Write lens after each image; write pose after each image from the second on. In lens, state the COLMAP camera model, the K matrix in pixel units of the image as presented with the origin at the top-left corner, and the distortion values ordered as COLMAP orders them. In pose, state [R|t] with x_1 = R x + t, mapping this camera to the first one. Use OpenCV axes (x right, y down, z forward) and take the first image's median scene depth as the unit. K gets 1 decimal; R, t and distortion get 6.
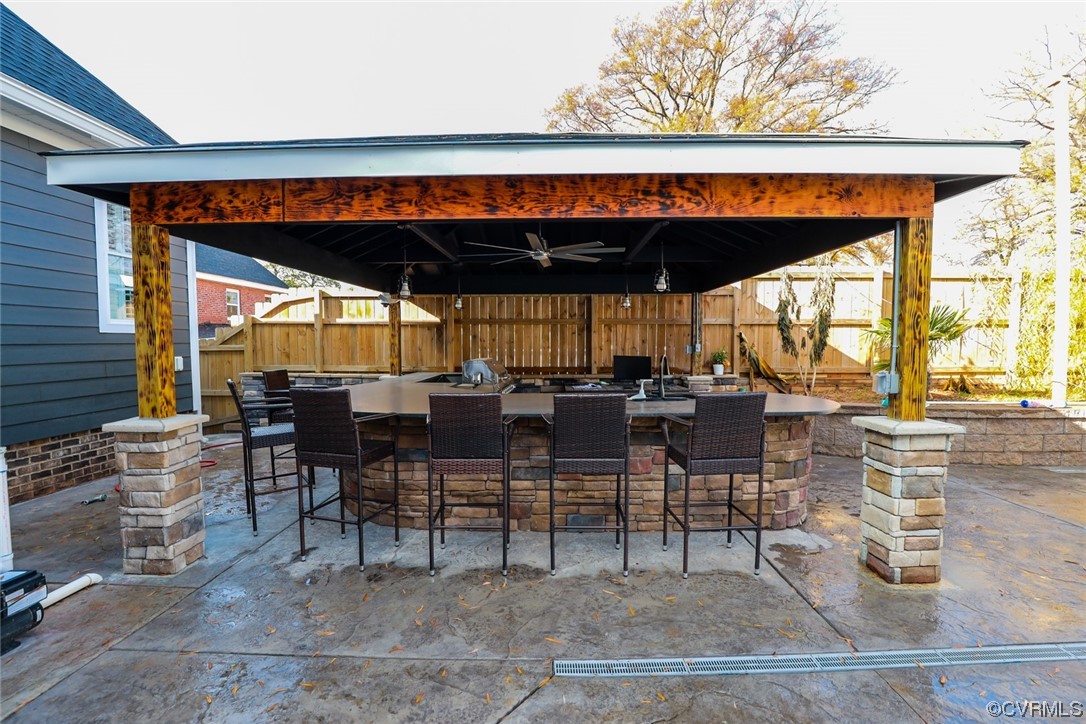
lens RADIAL K [[497.5, 0, 546.5], [0, 497.5, 371.0], [0, 0, 1]] dist [-0.038406, 0.008429]
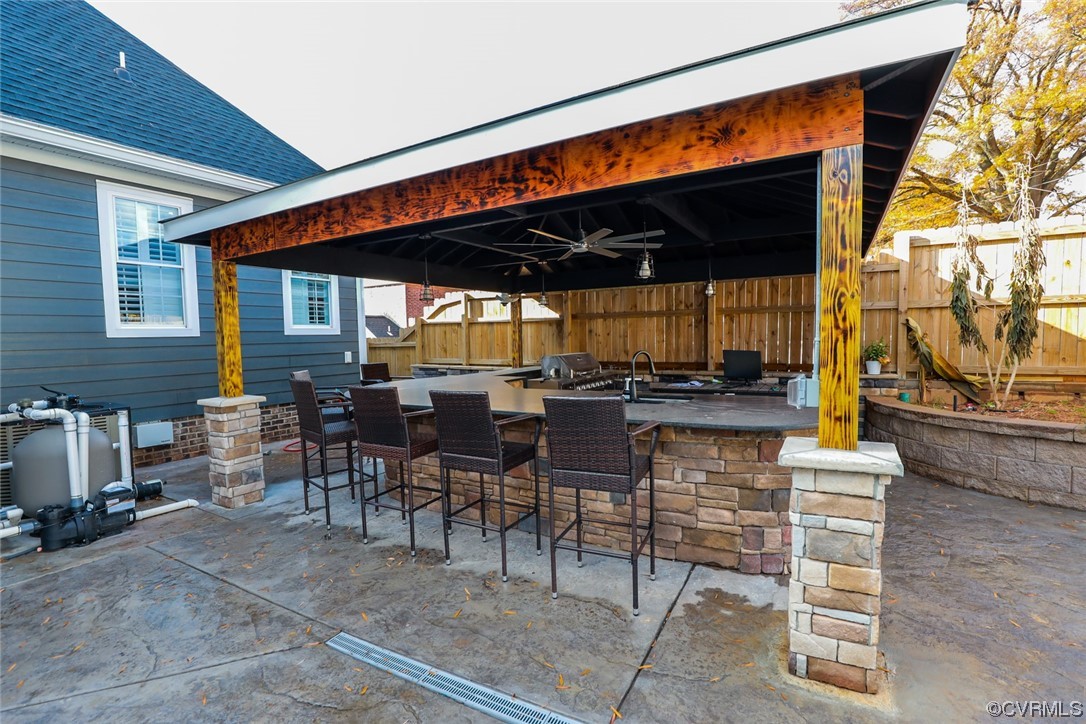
lens RADIAL K [[497.5, 0, 544.6], [0, 497.5, 370.7], [0, 0, 1]] dist [-0.038406, 0.008429]
pose [[0.875786, 0.017007, -0.482401, 0.692742], [-0.010540, 0.999815, 0.016112, -0.012874], [0.482585, -0.009027, 0.875802, 0.197367]]
